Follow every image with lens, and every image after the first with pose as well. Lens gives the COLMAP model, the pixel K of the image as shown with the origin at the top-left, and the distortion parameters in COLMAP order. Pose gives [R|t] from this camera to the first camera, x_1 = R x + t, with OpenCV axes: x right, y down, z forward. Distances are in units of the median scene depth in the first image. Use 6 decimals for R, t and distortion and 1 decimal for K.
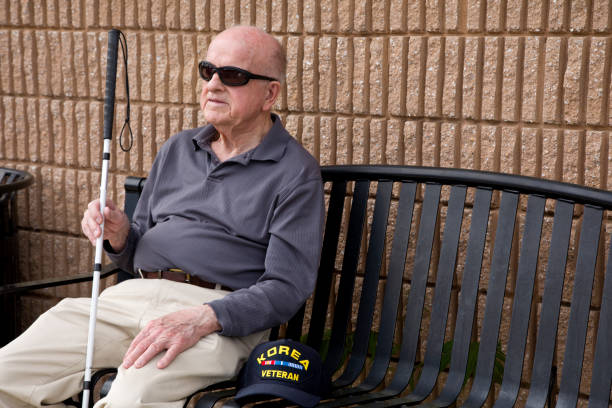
lens RADIAL K [[1256.9, 0, 306.3], [0, 1256.9, 216.0], [0, 0, 1]] dist [0.325259, -0.139173]
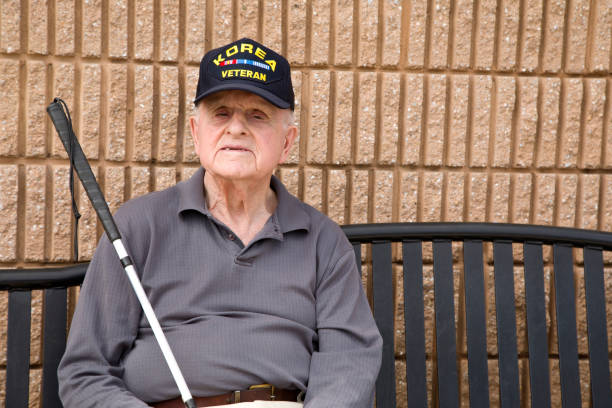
lens RADIAL K [[1256.9, 0, 306.3], [0, 1256.9, 216.0], [0, 0, 1]] dist [0.325259, -0.139173]
pose [[0.672540, -0.060534, 0.737581, -0.585455], [0.083479, 0.996493, 0.005666, -0.052906], [-0.735337, 0.057761, 0.675235, 0.461836]]
